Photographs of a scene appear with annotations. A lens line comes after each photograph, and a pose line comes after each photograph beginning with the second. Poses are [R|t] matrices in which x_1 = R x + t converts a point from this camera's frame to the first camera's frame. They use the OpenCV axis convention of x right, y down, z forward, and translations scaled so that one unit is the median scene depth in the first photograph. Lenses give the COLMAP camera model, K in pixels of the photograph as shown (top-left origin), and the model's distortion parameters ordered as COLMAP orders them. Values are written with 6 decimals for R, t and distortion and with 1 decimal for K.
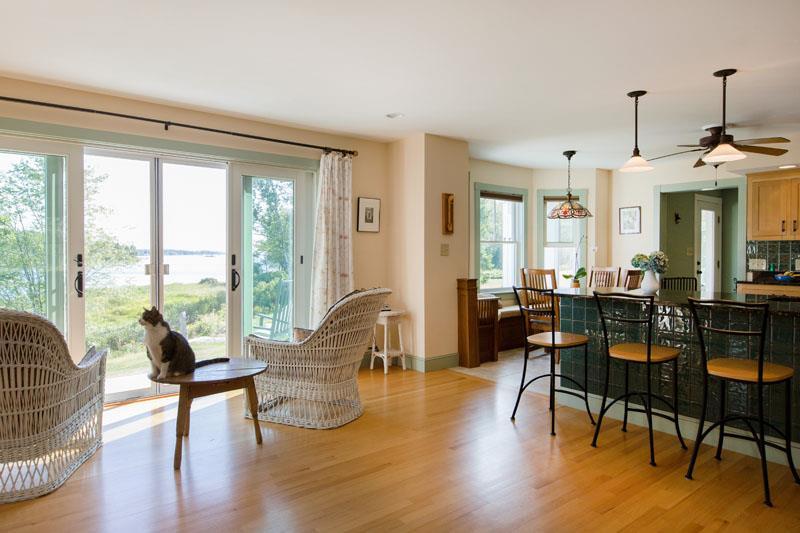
lens RADIAL K [[493.0, 0, 398.6], [0, 493.0, 261.7], [0, 0, 1]] dist [0.000047, 0.000449]
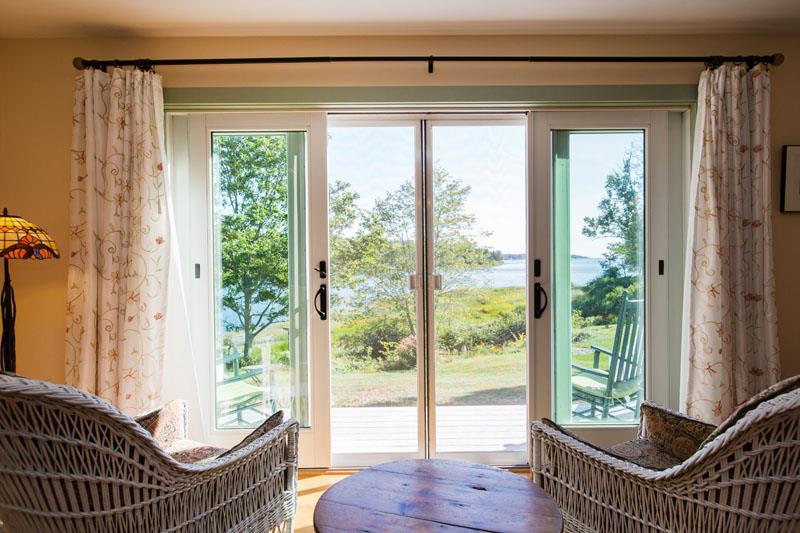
lens RADIAL K [[493.0, 0, 397.3], [0, 493.0, 261.1], [0, 0, 1]] dist [0.000047, 0.000449]
pose [[0.769185, -0.005045, -0.639007, -0.068862], [-0.000640, 0.999962, -0.008665, -0.006496], [0.639026, 0.007074, 0.769152, 0.377471]]
